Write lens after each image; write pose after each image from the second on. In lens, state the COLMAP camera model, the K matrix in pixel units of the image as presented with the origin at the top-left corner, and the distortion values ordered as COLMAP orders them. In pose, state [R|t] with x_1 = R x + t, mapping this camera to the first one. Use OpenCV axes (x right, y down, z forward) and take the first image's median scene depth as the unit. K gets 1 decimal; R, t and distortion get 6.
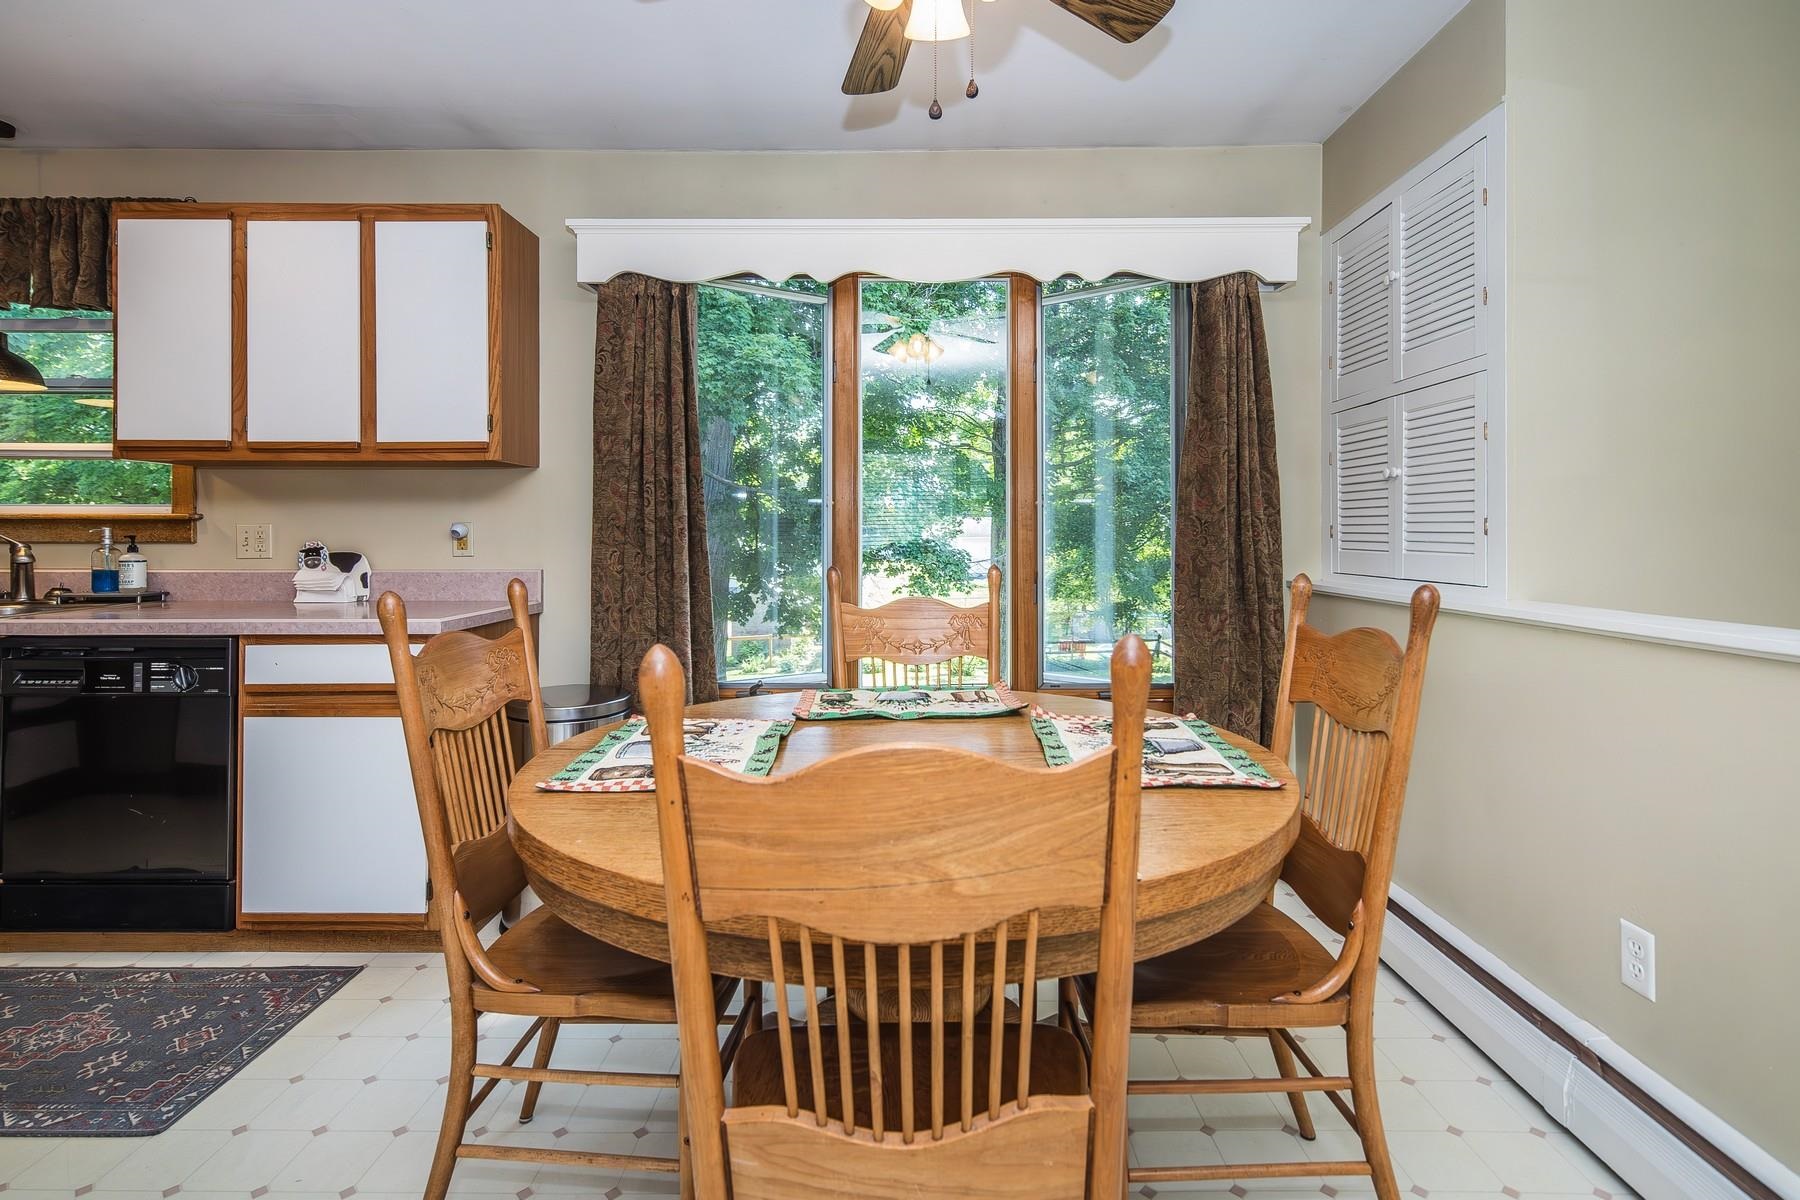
lens RADIAL K [[895.8, 0, 908.5], [0, 895.8, 525.1], [0, 0, 1]] dist [-0.001843, -0.000053]
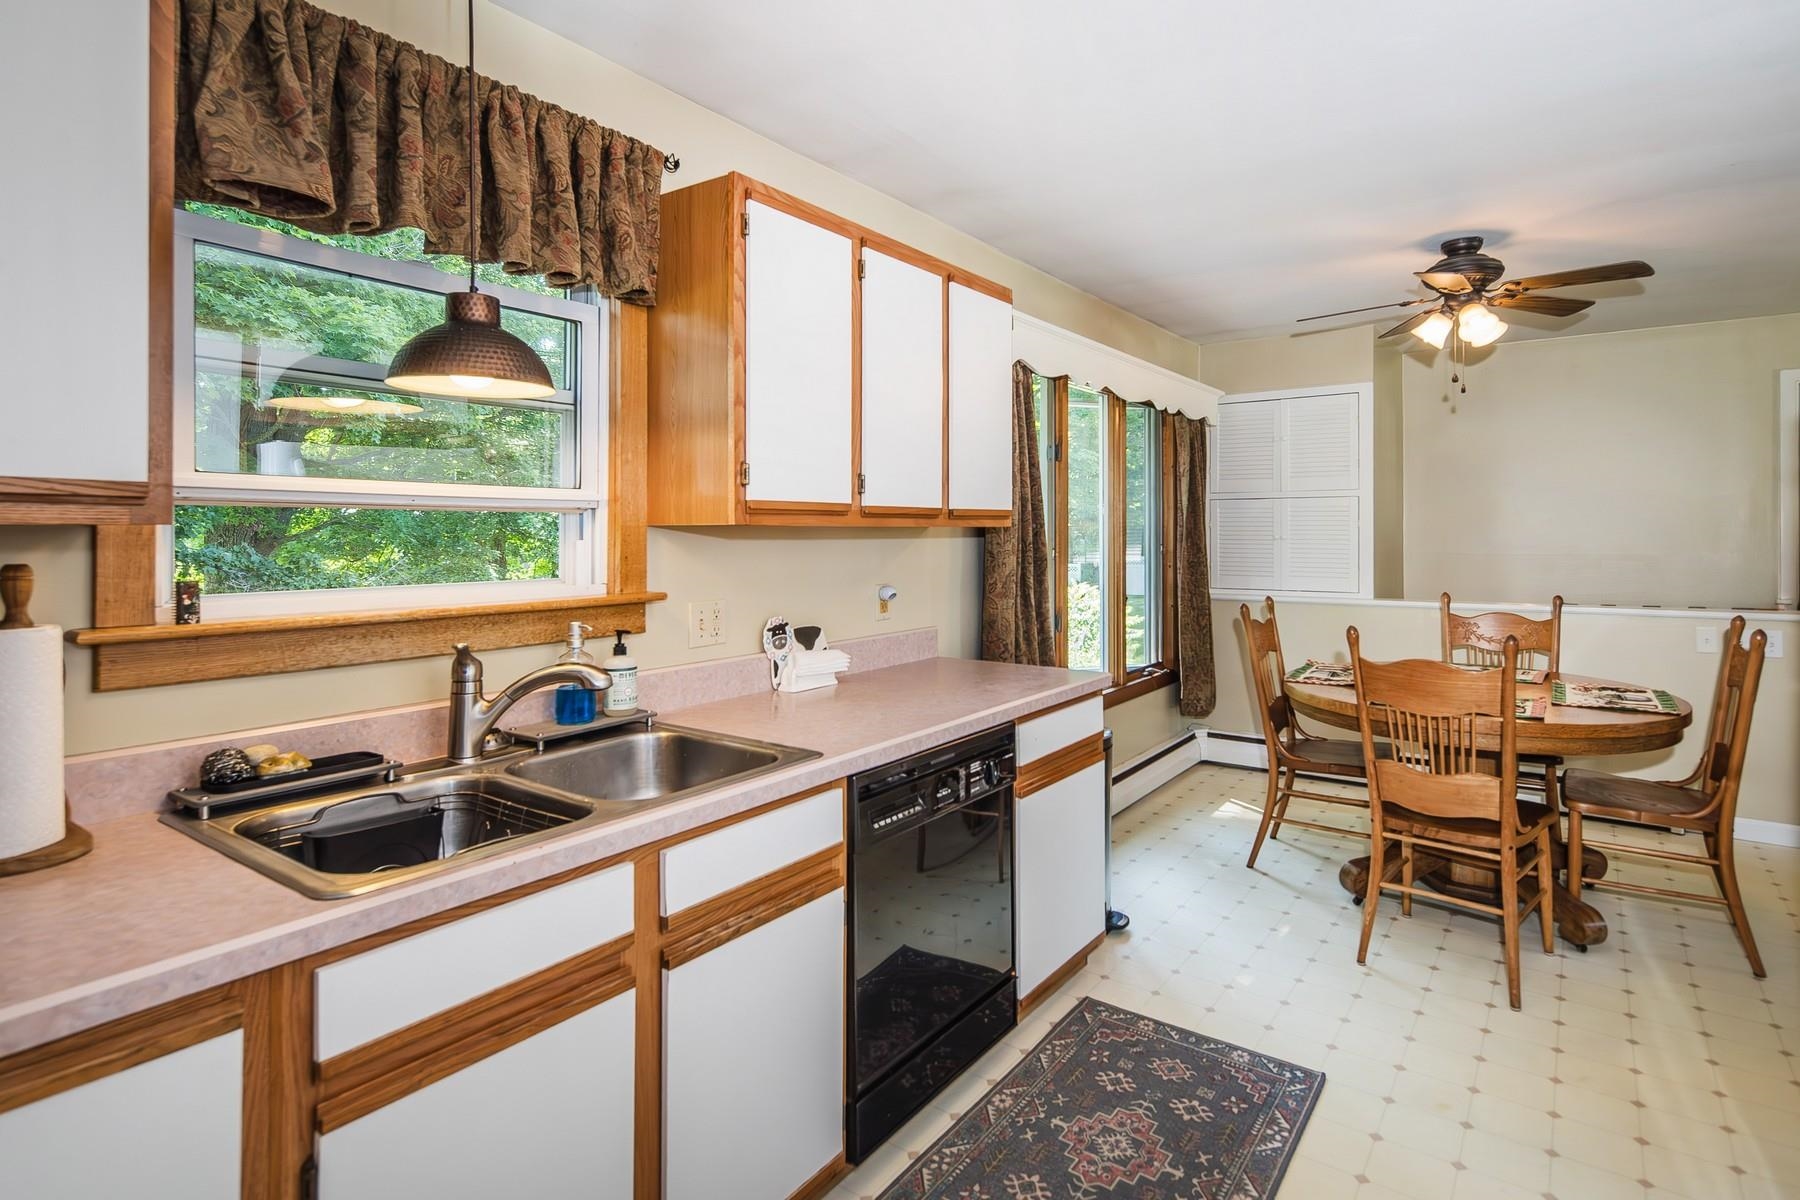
lens RADIAL K [[895.8, 0, 941.1], [0, 895.8, 532.1], [0, 0, 1]] dist [-0.001843, -0.000053]
pose [[0.574766, -0.001736, 0.818316, -1.585837], [-0.005427, 0.999968, 0.005934, -0.083136], [-0.818300, -0.007851, 0.574738, 0.508131]]
